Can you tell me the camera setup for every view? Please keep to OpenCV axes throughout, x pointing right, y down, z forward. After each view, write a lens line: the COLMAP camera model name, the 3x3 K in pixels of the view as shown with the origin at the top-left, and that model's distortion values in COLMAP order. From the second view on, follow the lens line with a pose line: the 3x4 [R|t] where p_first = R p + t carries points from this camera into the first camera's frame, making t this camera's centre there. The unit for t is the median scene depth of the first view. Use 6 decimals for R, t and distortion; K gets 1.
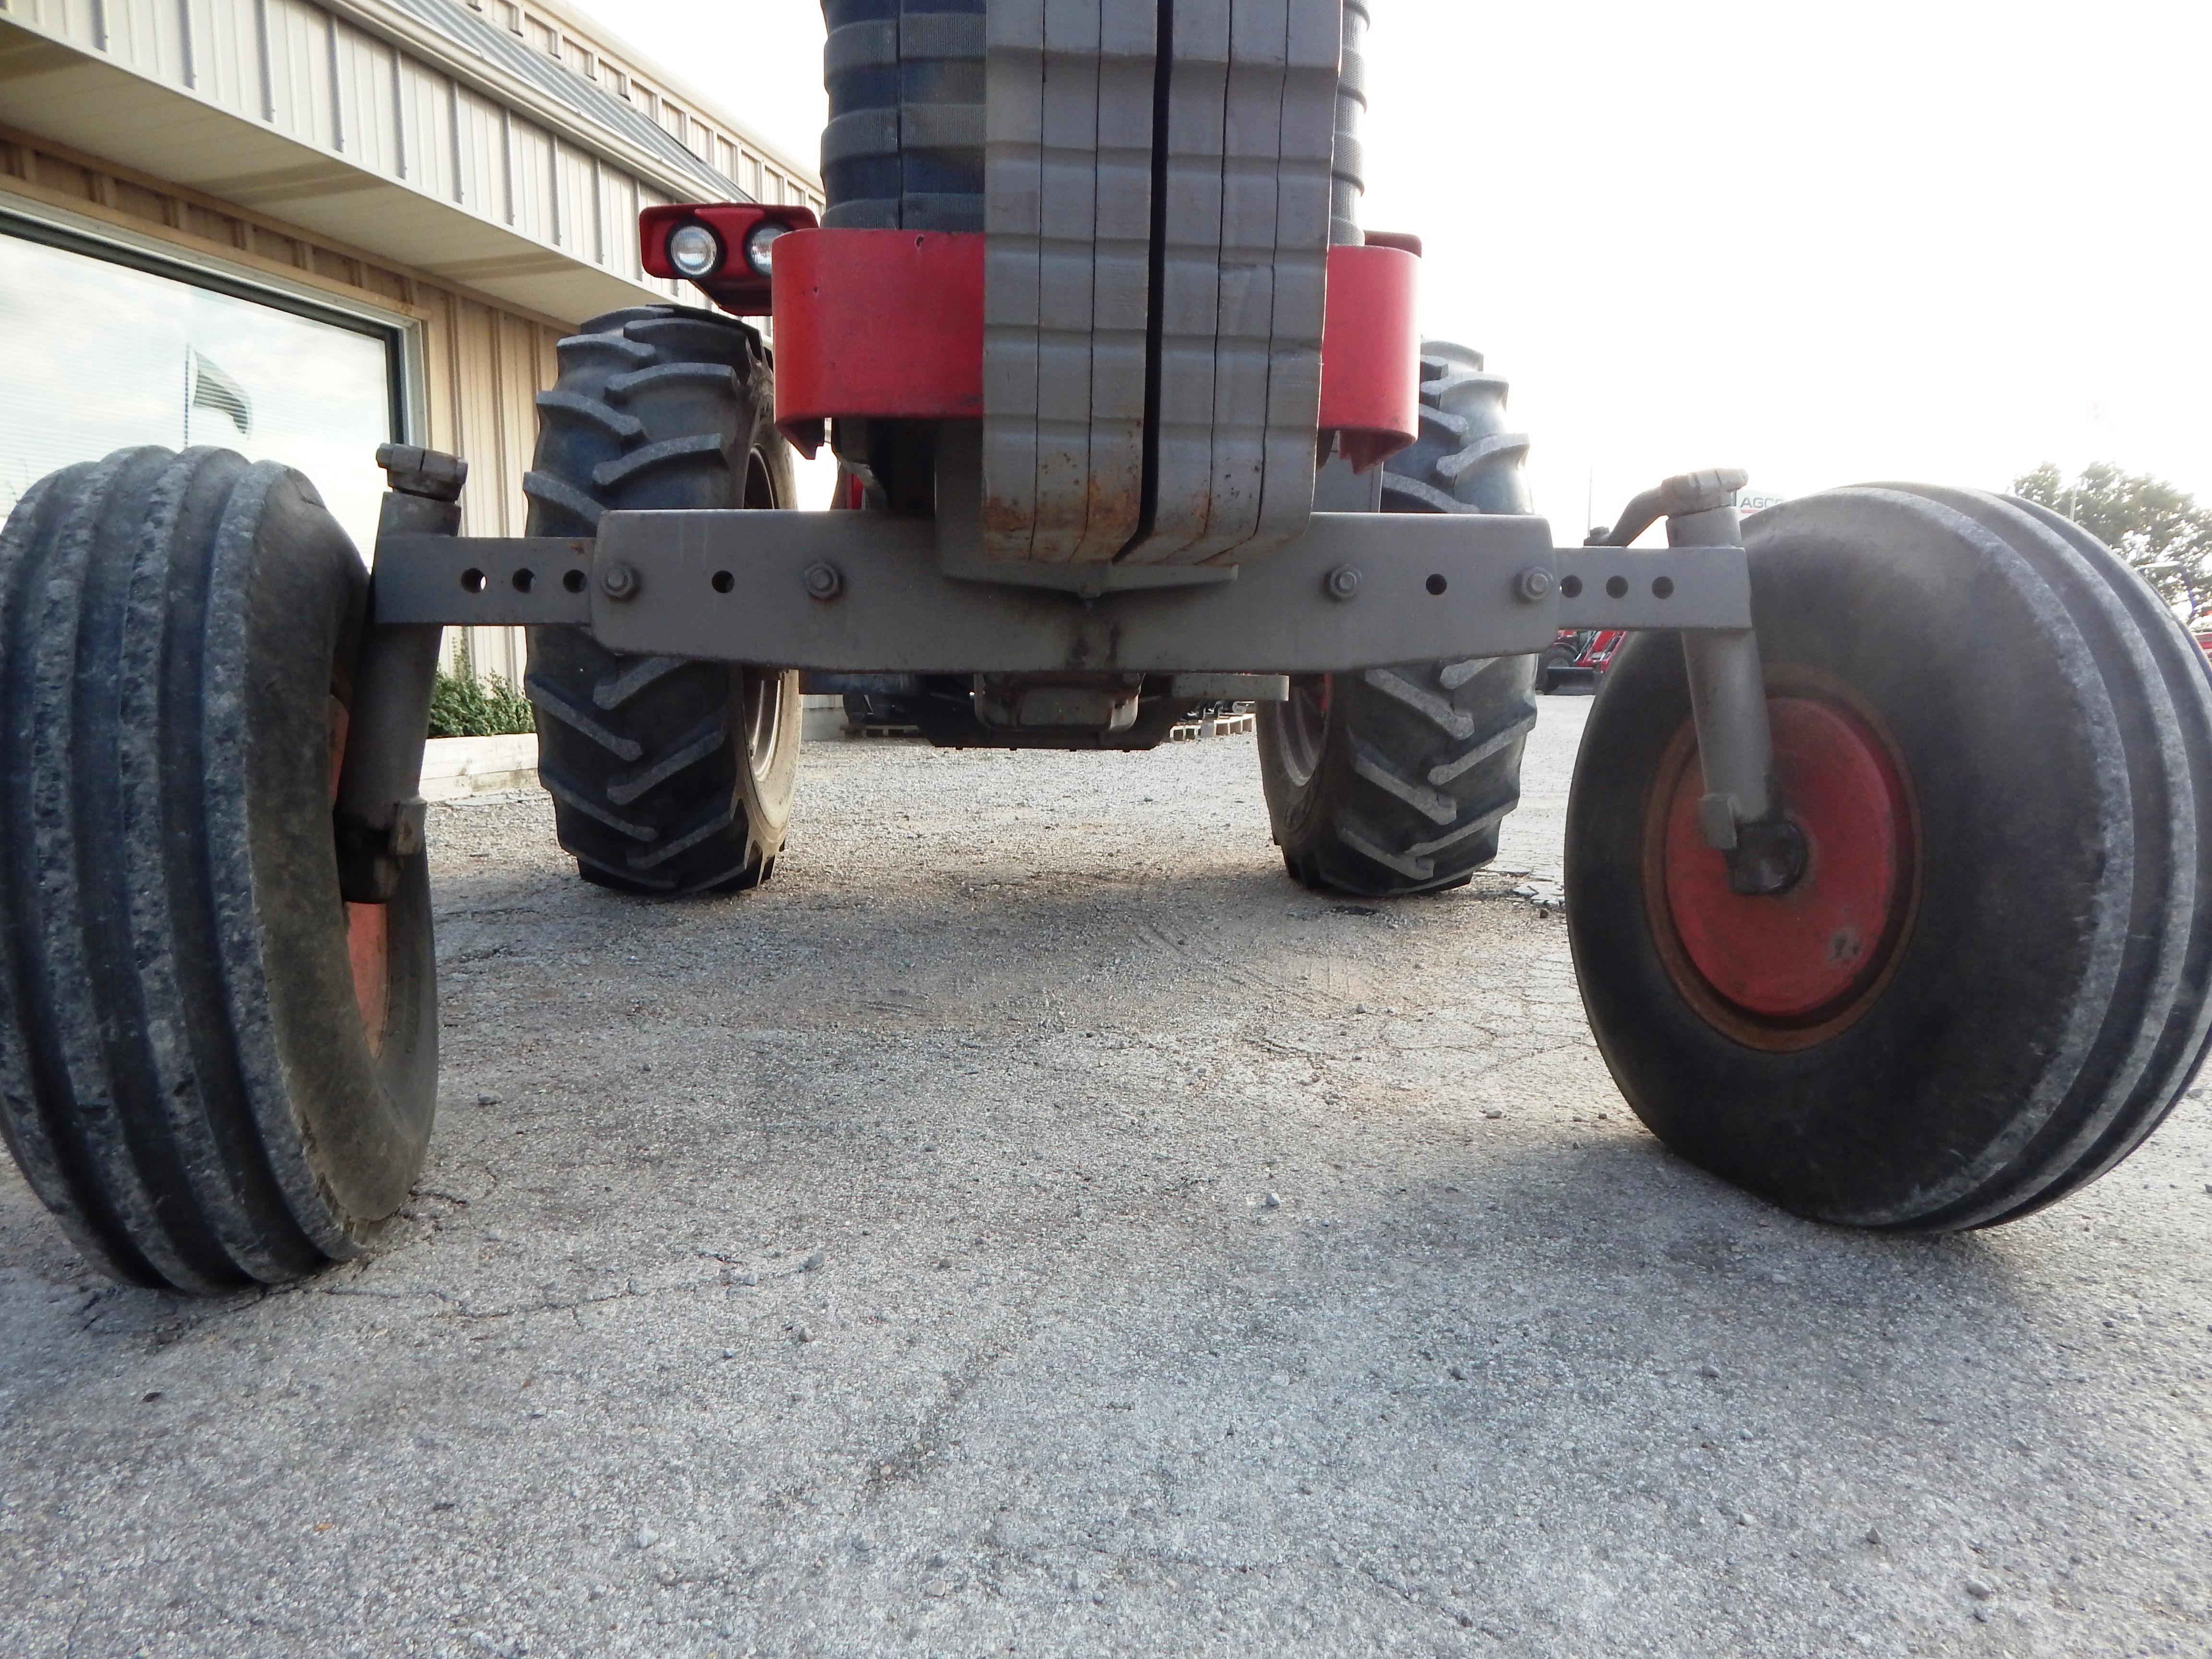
lens RADIAL K [[1434.3, 0, 1107.2], [0, 1434.3, 842.2], [0, 0, 1]] dist [0.011611, -0.009647]
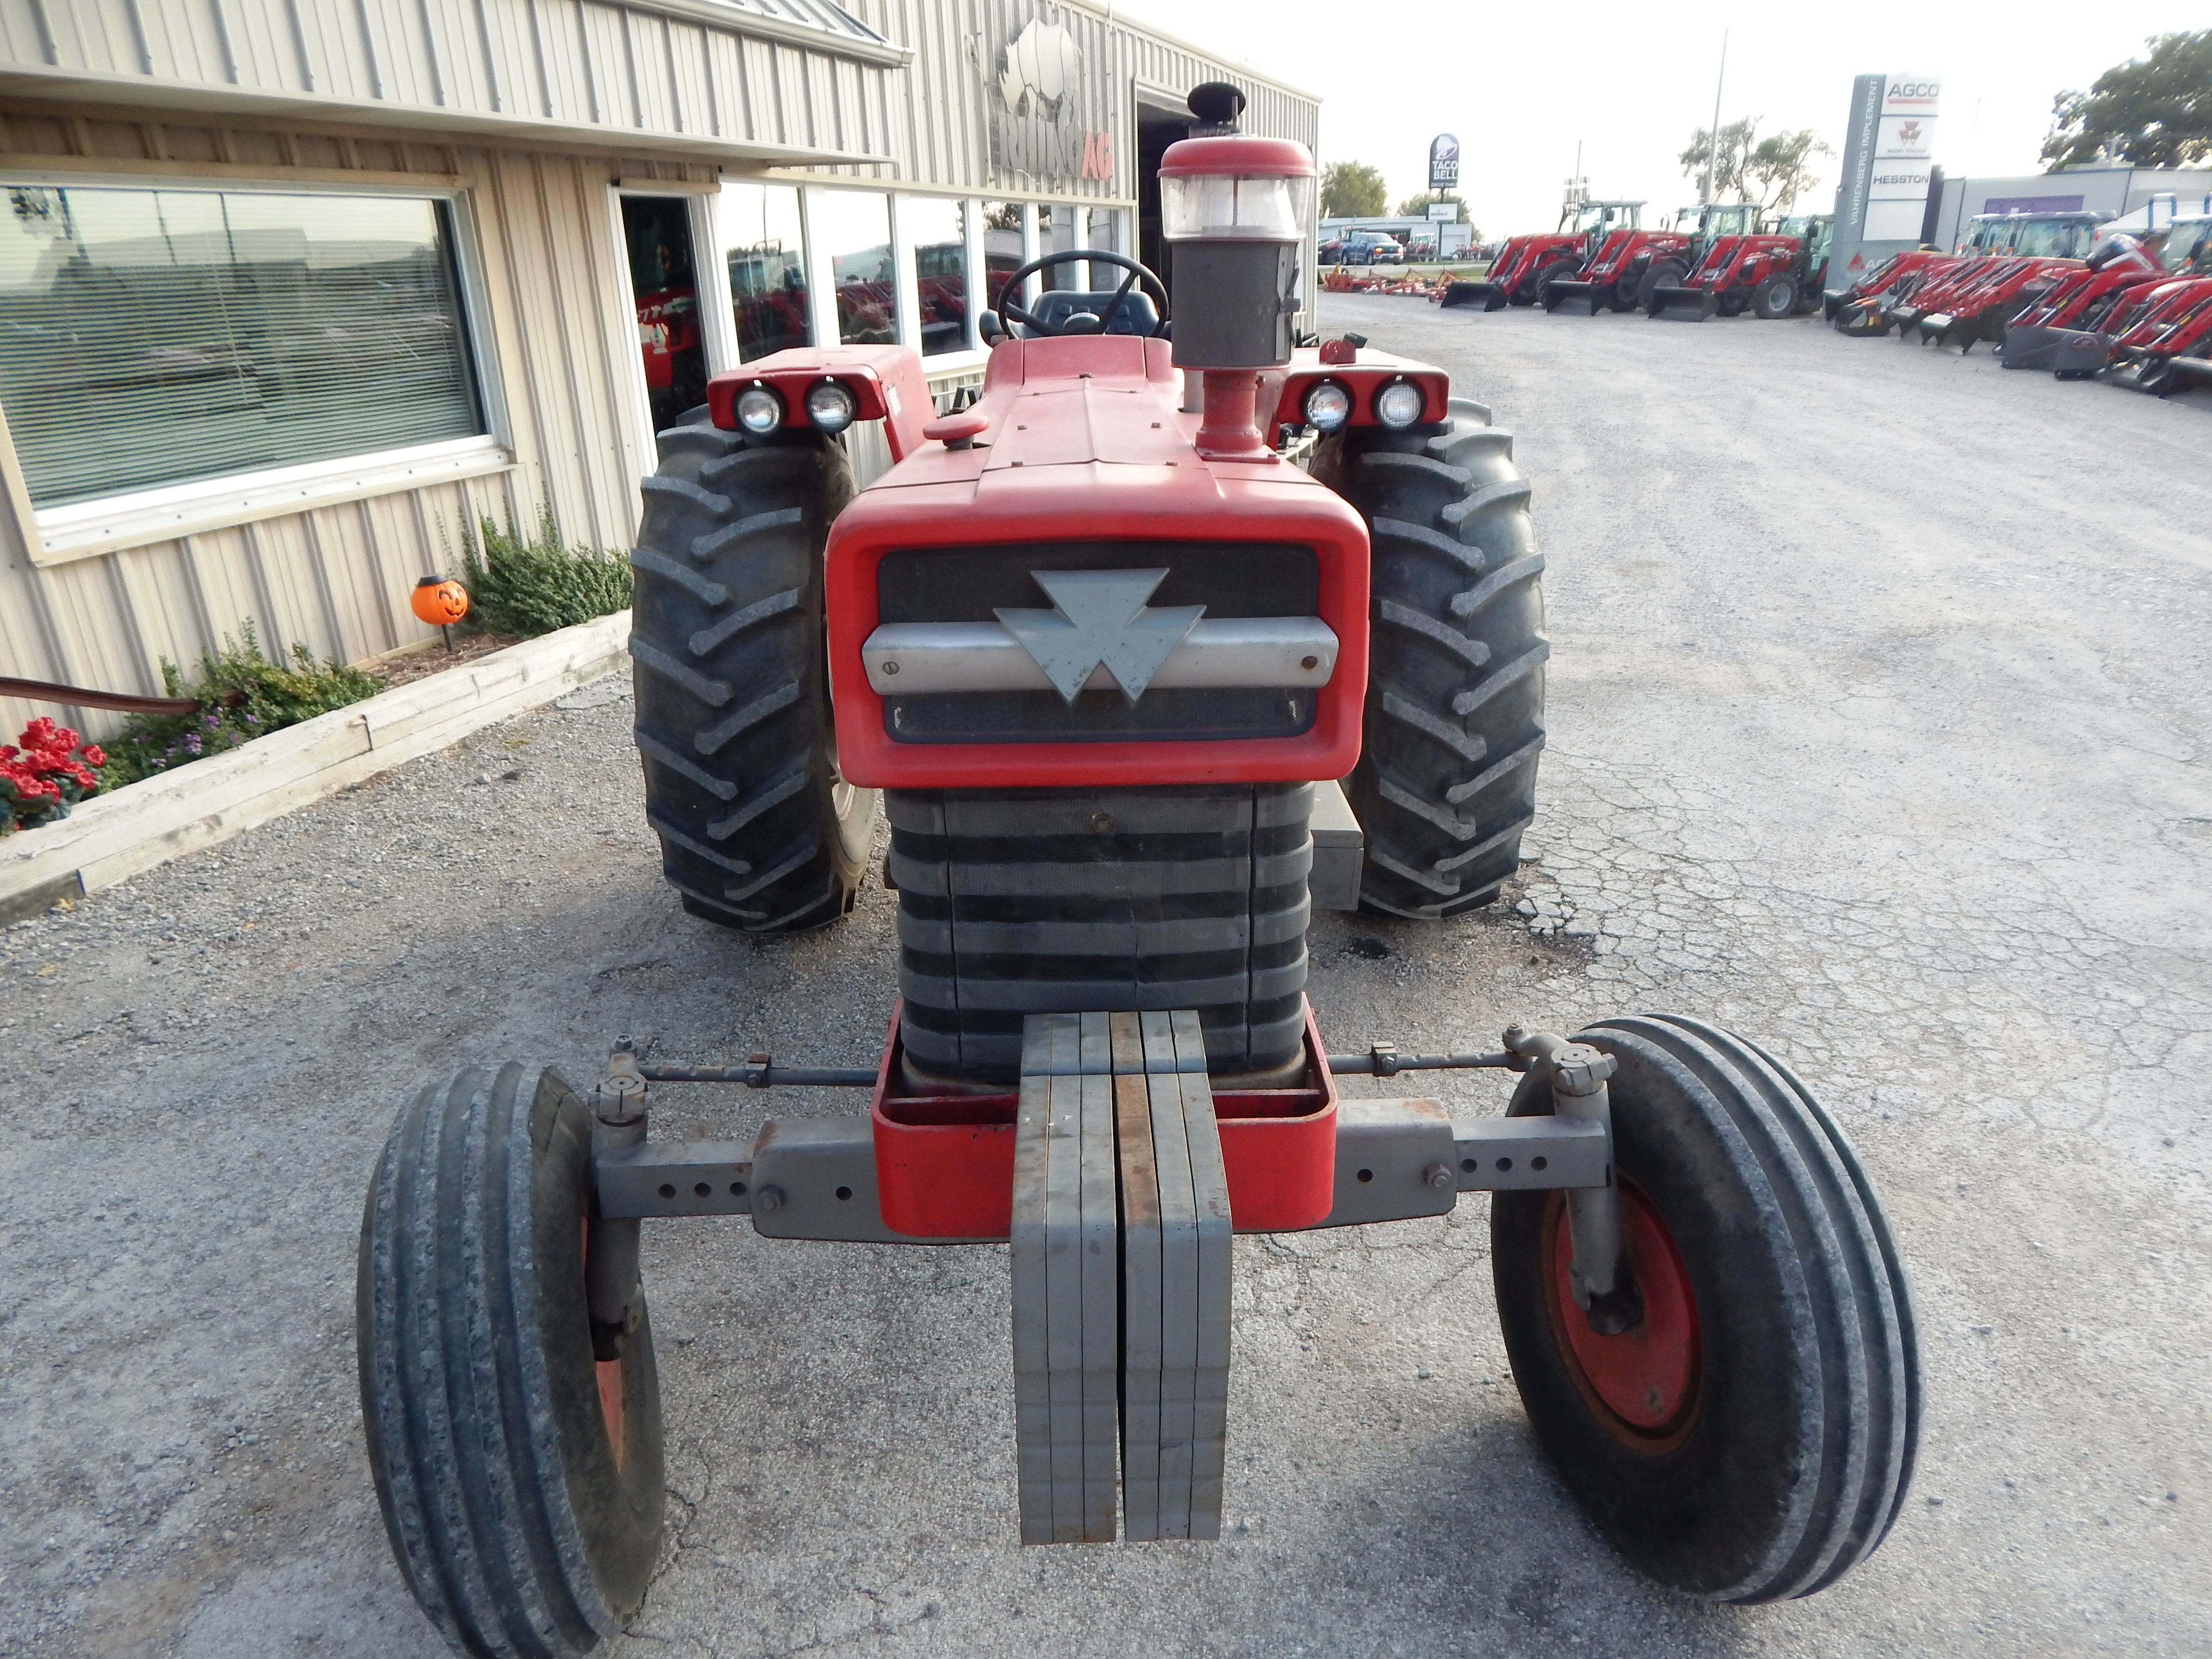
lens RADIAL K [[1434.3, 0, 1107.2], [0, 1434.3, 842.2], [0, 0, 1]] dist [0.011611, -0.009647]
pose [[0.998537, -0.004045, -0.053922, 0.058877], [0.018394, 0.963138, 0.268380, -0.810427], [0.050848, -0.268979, 0.961803, -0.214010]]
